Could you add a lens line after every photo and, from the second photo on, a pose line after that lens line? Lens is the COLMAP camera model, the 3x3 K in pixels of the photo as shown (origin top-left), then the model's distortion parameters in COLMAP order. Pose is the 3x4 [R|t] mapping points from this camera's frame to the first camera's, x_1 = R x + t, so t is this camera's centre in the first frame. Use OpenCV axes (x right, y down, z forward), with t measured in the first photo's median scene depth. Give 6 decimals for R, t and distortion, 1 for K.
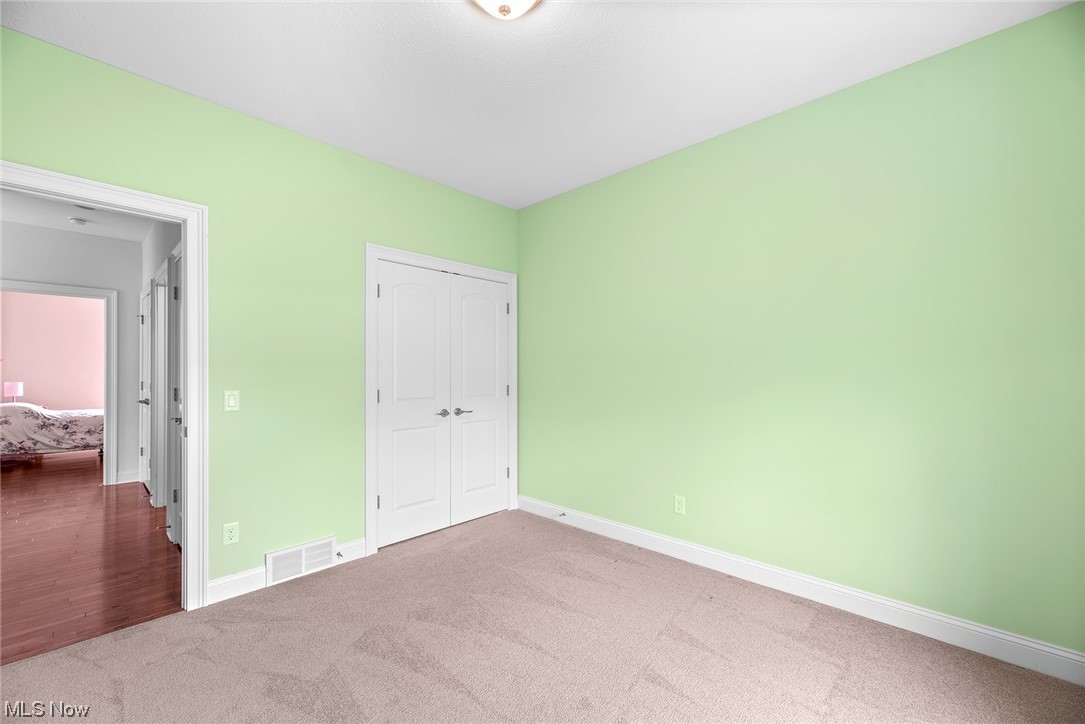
lens RADIAL K [[440.7, 0, 540.7], [0, 440.7, 368.9], [0, 0, 1]] dist [0.000314, -0.000066]
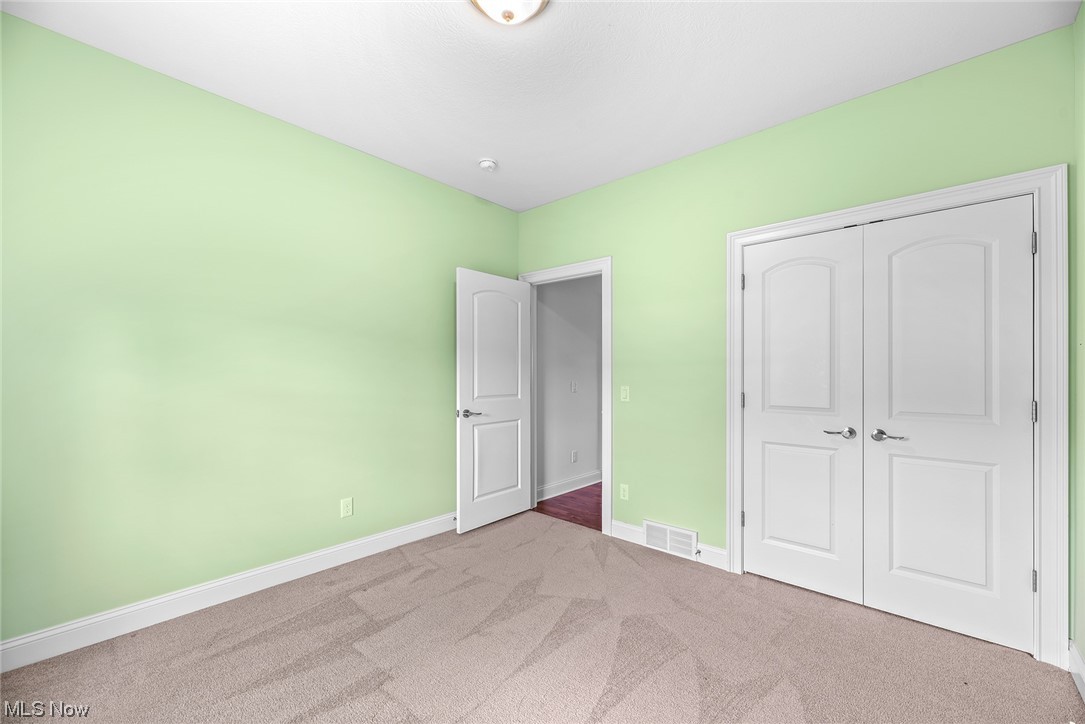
lens RADIAL K [[440.7, 0, 540.7], [0, 440.7, 368.9], [0, 0, 1]] dist [0.000314, -0.000066]
pose [[0.025025, -0.005428, -0.999672, 0.586601], [0.004776, 0.999974, -0.005310, 0.001789], [0.999675, -0.004641, 0.025051, 0.650453]]
